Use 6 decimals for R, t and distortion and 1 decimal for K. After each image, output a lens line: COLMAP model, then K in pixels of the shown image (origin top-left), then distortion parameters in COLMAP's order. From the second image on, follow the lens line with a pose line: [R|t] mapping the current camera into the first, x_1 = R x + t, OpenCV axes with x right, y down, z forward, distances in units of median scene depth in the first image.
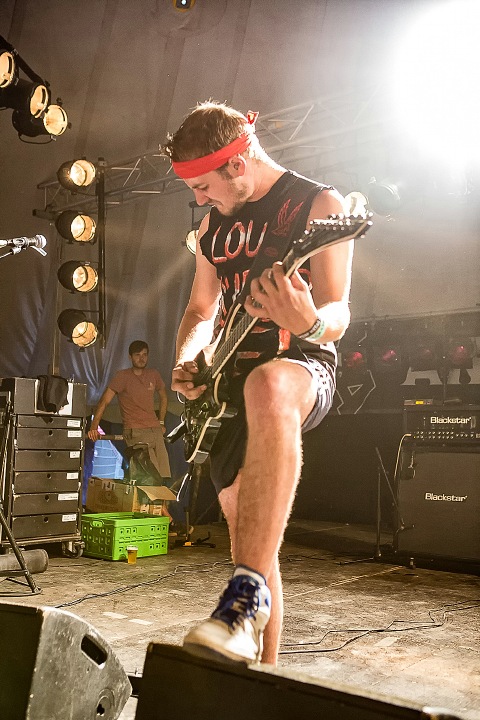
lens RADIAL K [[763.0, 0, 243.1], [0, 763.0, 358.0], [0, 0, 1]] dist [-0.045756, 0.000000]
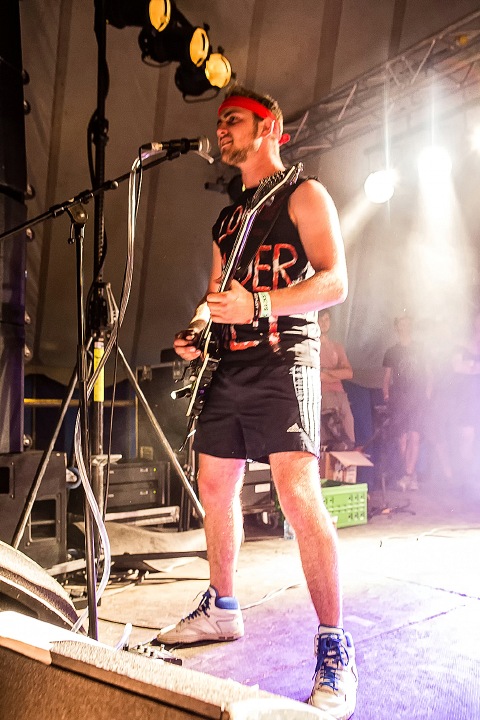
lens RADIAL K [[626.6, 0, 237.7], [0, 626.6, 361.8], [0, 0, 1]] dist [-0.064112, 0.059608]
pose [[0.967863, -0.063231, -0.243401, -0.057413], [0.069969, 0.997366, 0.019129, 0.034804], [0.241550, -0.035545, 0.969737, 0.235694]]
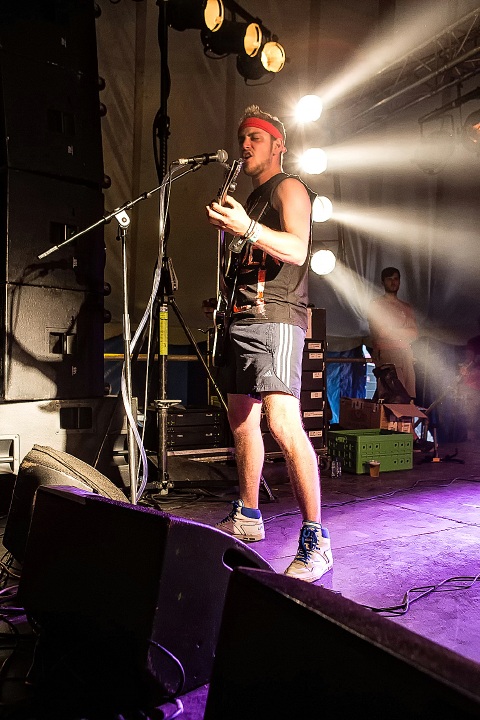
lens RADIAL K [[660.5, 0, 244.6], [0, 660.5, 360.4], [0, 0, 1]] dist [-0.042914, 0.000000]
pose [[0.914662, -0.042322, -0.401998, 0.058907], [0.077128, 0.994505, 0.070787, 0.033487], [0.396793, -0.095751, 0.912900, 0.118964]]
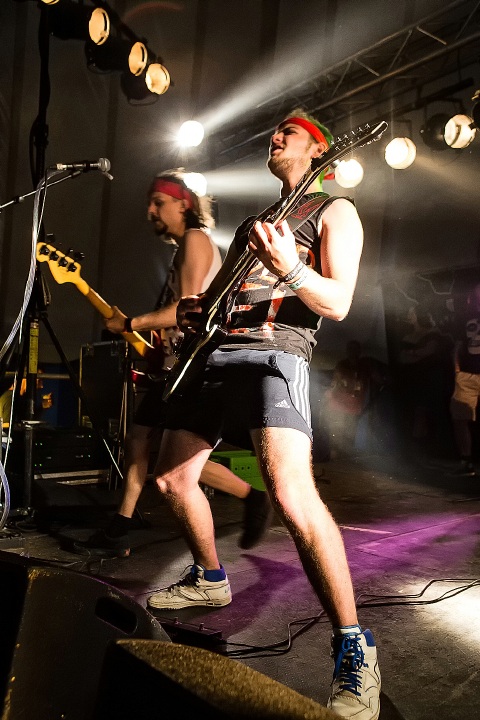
lens RADIAL K [[626.6, 0, 244.0], [0, 626.6, 359.6], [0, 0, 1]] dist [-0.064112, 0.059608]
pose [[0.977475, -0.029502, -0.208979, 0.035454], [0.040619, 0.997967, 0.049107, 0.035204], [0.207105, -0.056489, 0.976686, 0.161749]]
